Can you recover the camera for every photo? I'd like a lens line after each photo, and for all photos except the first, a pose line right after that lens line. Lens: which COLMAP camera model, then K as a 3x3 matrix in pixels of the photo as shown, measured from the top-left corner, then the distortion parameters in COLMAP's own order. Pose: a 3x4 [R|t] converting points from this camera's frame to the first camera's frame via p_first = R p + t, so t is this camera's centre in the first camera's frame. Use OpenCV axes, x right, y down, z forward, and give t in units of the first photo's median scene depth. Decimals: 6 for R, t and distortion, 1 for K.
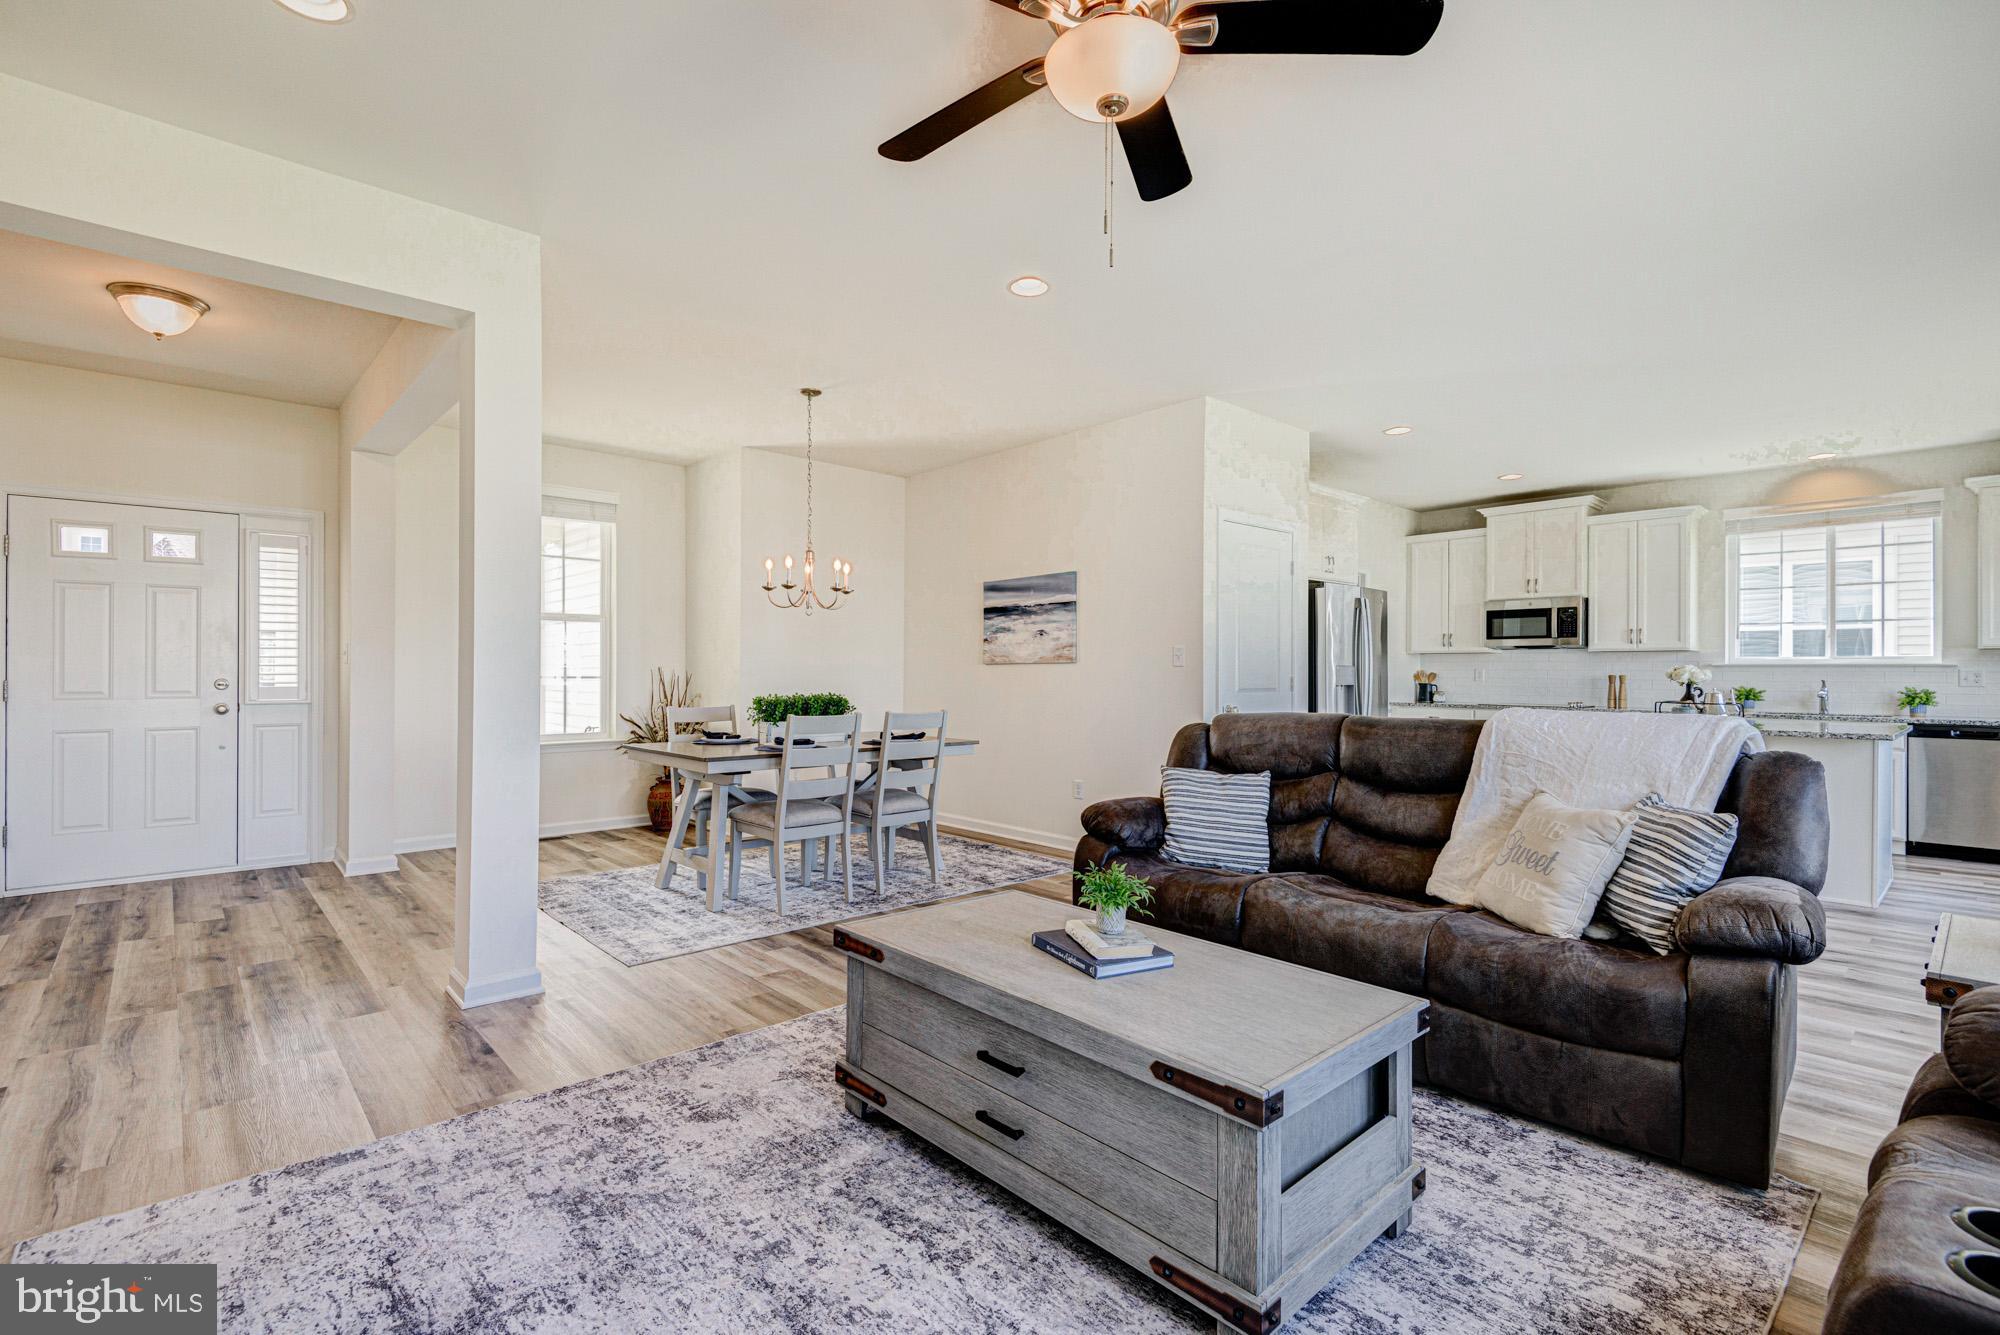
lens RADIAL K [[904.5, 0, 995.7], [0, 904.5, 669.1], [0, 0, 1]] dist [0.023703, -0.013978]
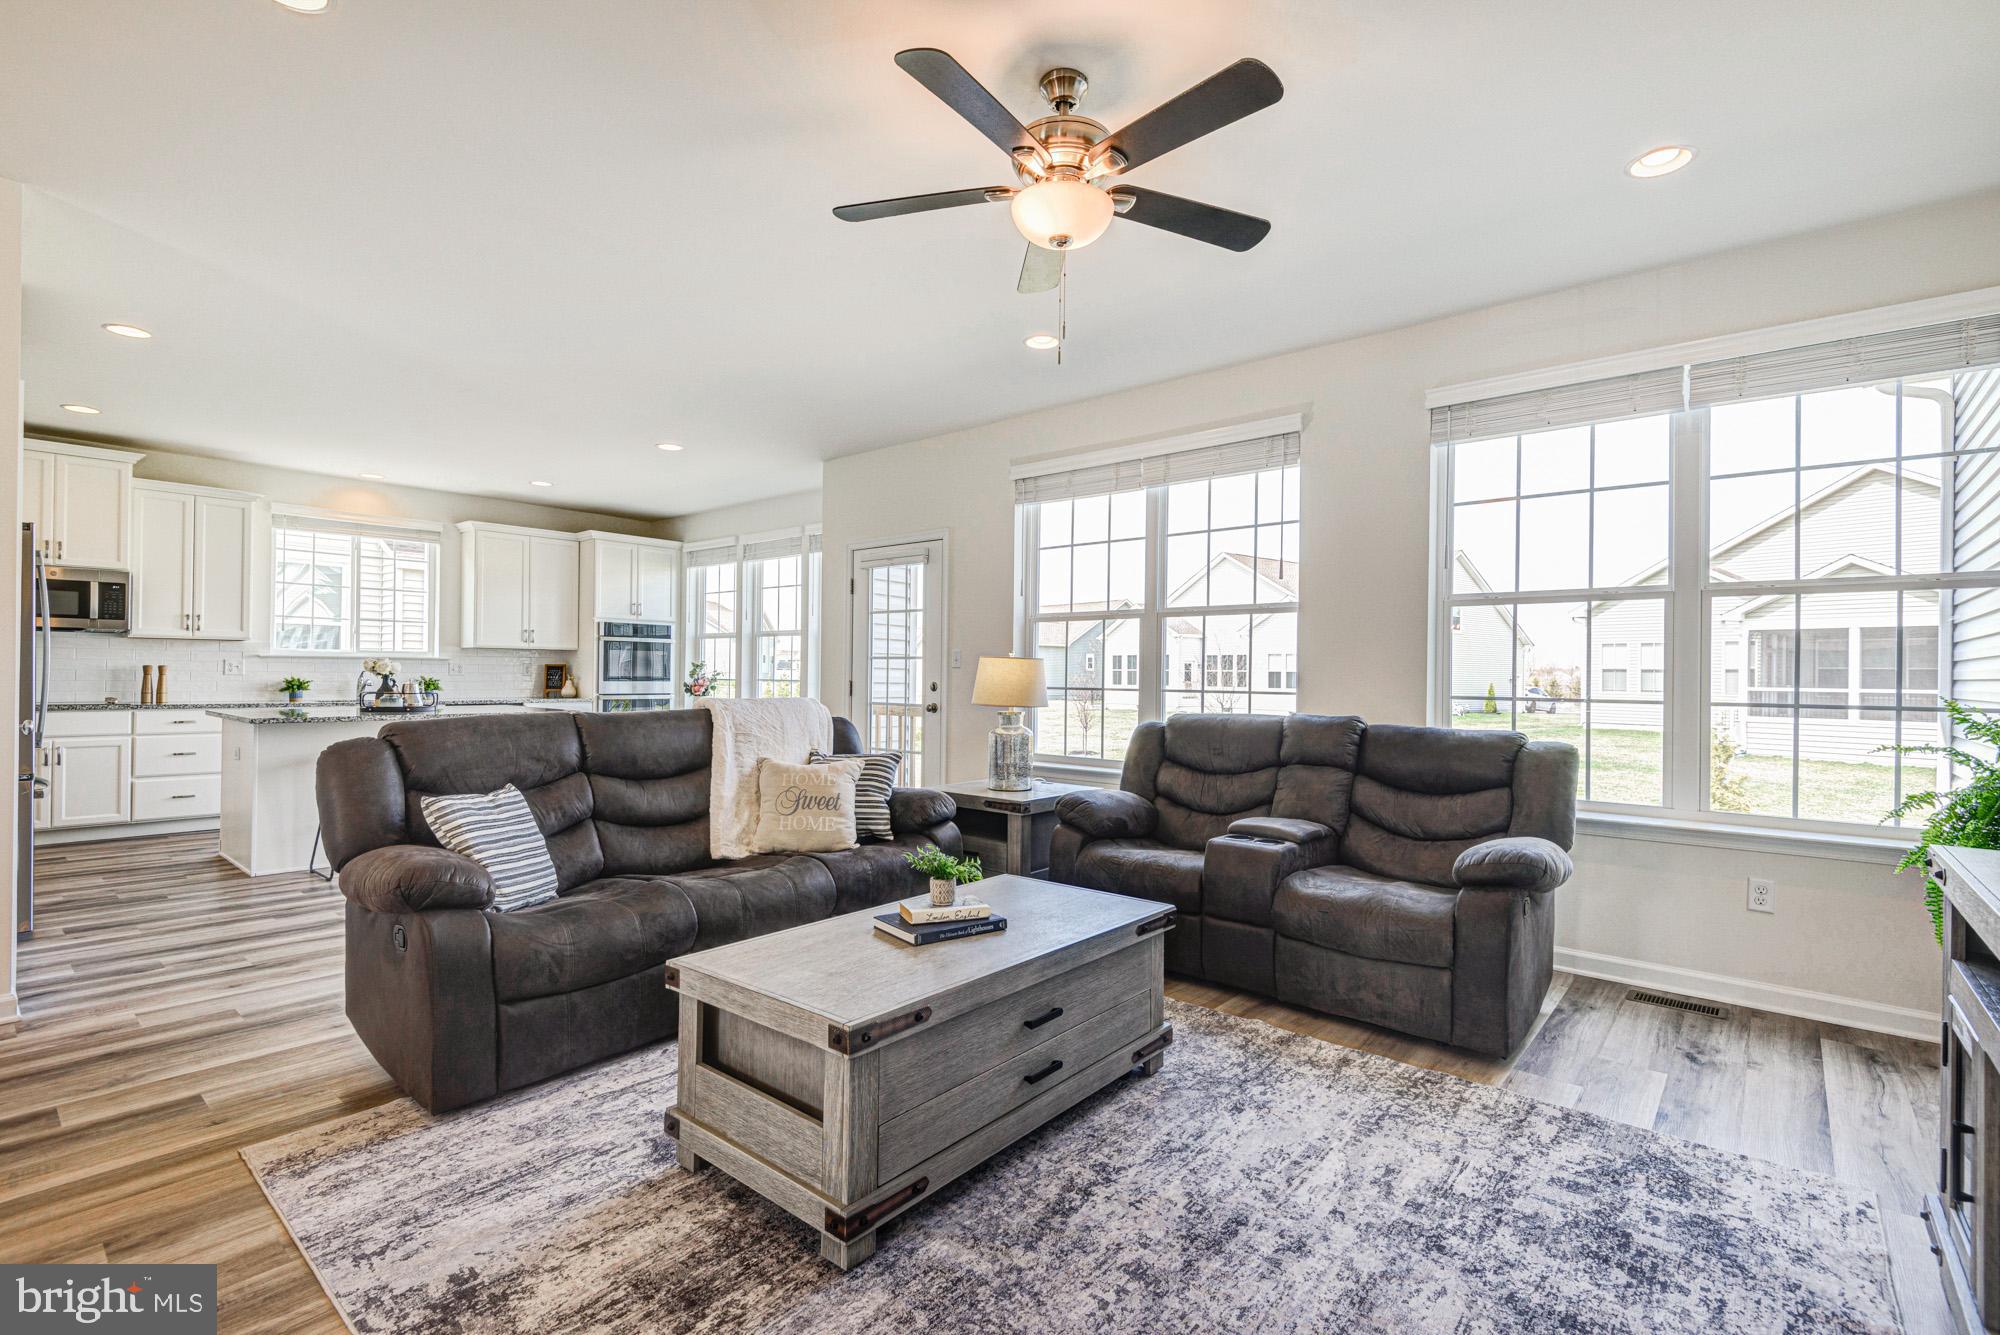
lens RADIAL K [[904.5, 0, 1001.7], [0, 904.5, 671.2], [0, 0, 1]] dist [0.023703, -0.013978]
pose [[-0.126334, -0.002785, 0.991984, -0.421229], [-0.014745, 0.999891, 0.000930, -0.000332], [-0.991878, -0.014509, -0.126361, 0.454149]]
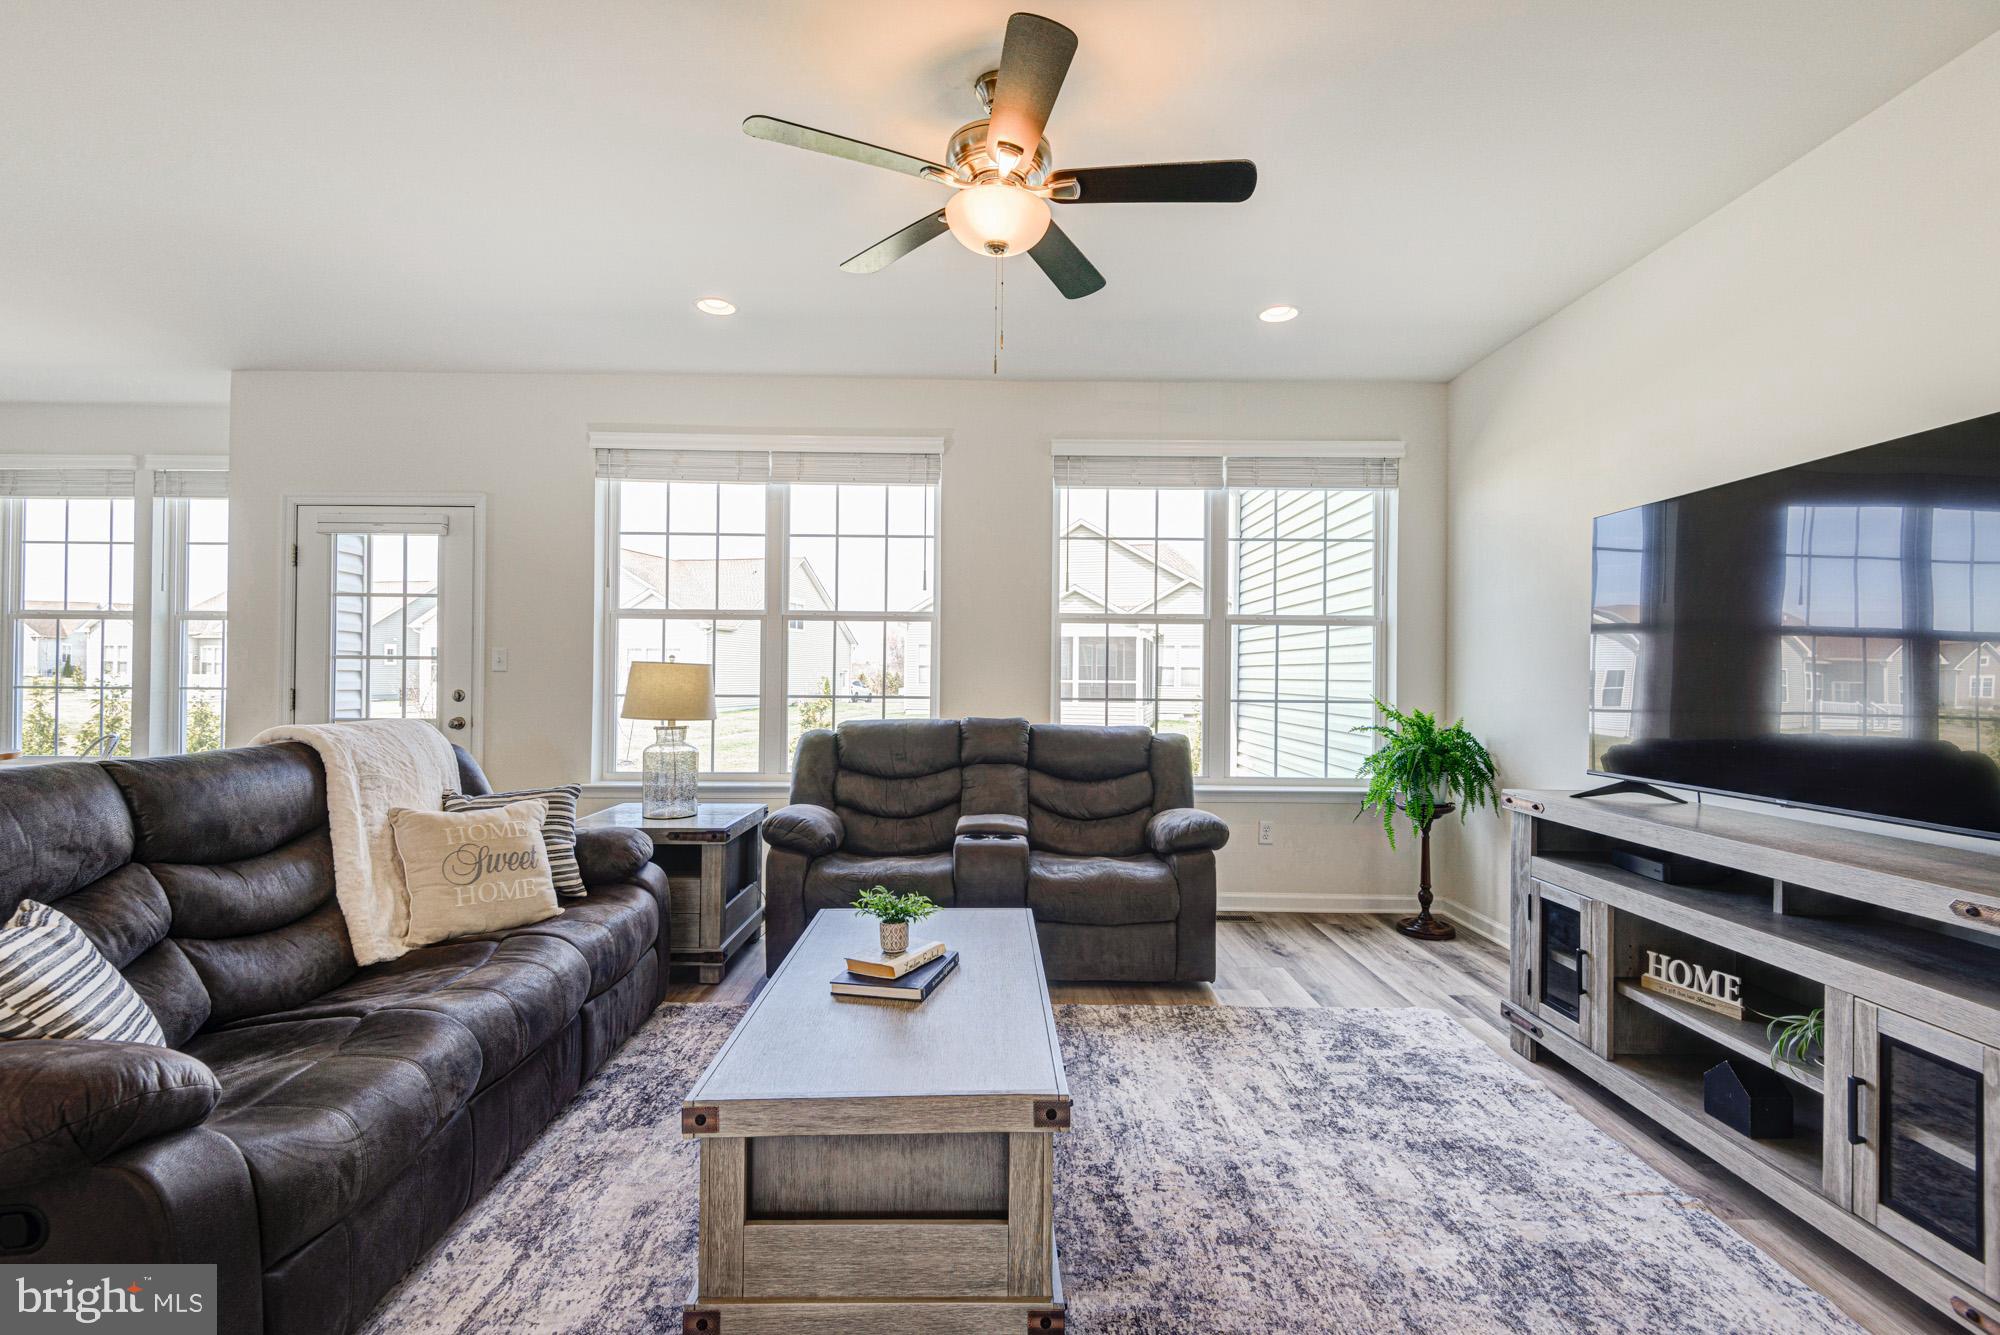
lens RADIAL K [[904.5, 0, 999.0], [0, 904.5, 664.1], [0, 0, 1]] dist [0.023703, -0.013978]
pose [[-0.741538, -0.003752, 0.670900, -0.267974], [-0.014558, 0.999839, -0.010500, -0.007568], [-0.670753, -0.017553, -0.741473, 0.707434]]
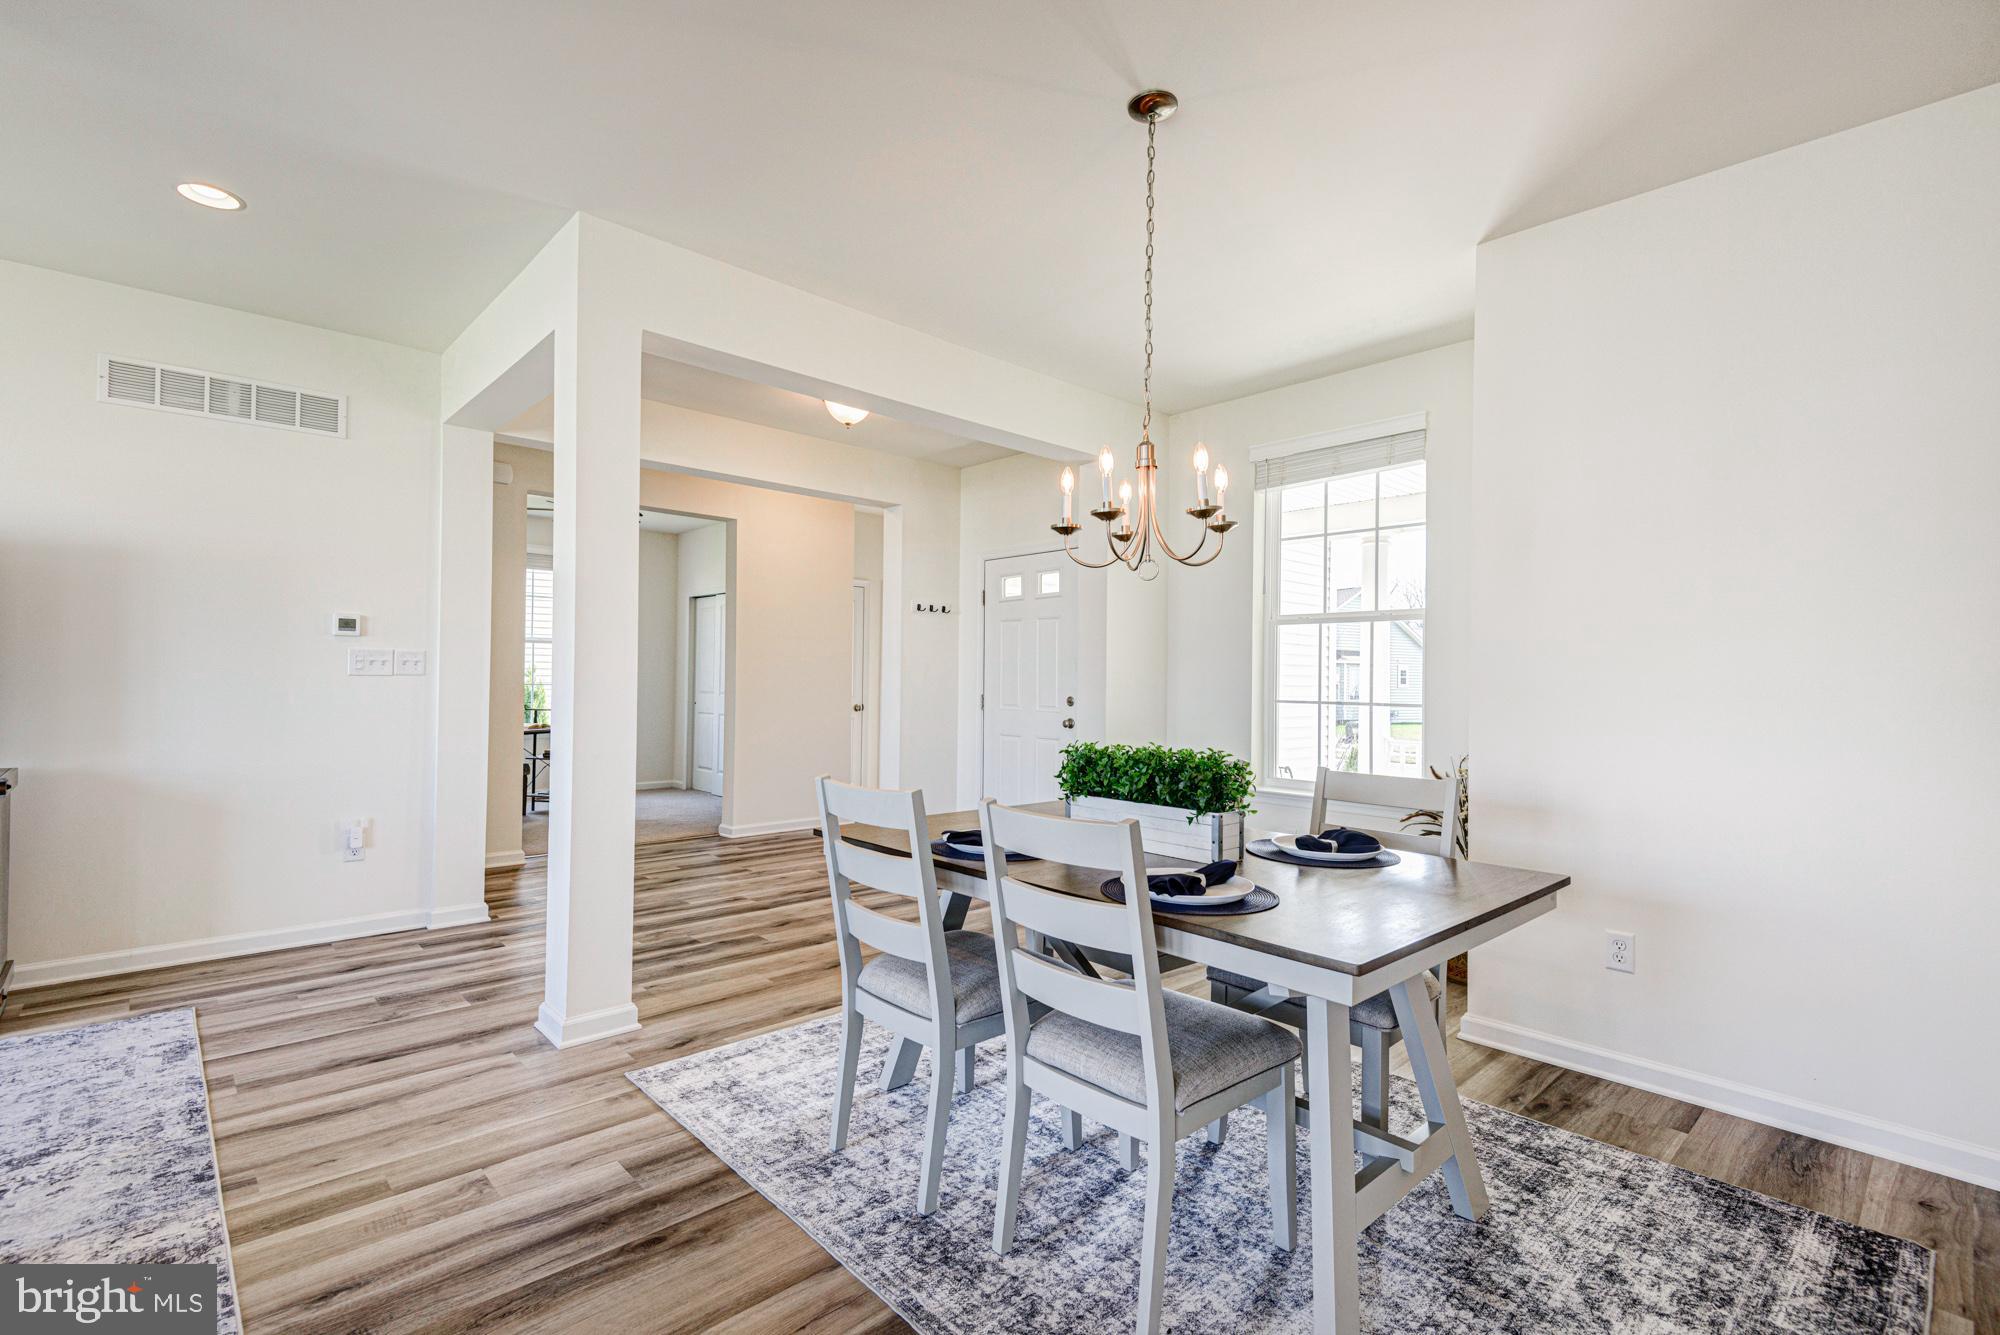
lens RADIAL K [[904.5, 0, 999.9], [0, 904.5, 670.6], [0, 0, 1]] dist [0.023703, -0.013978]
pose [[0.014862, -0.014433, -0.999785, 0.260863], [-0.010337, 0.999840, -0.014587, -0.004637], [0.999836, 0.010552, 0.014711, 0.907611]]
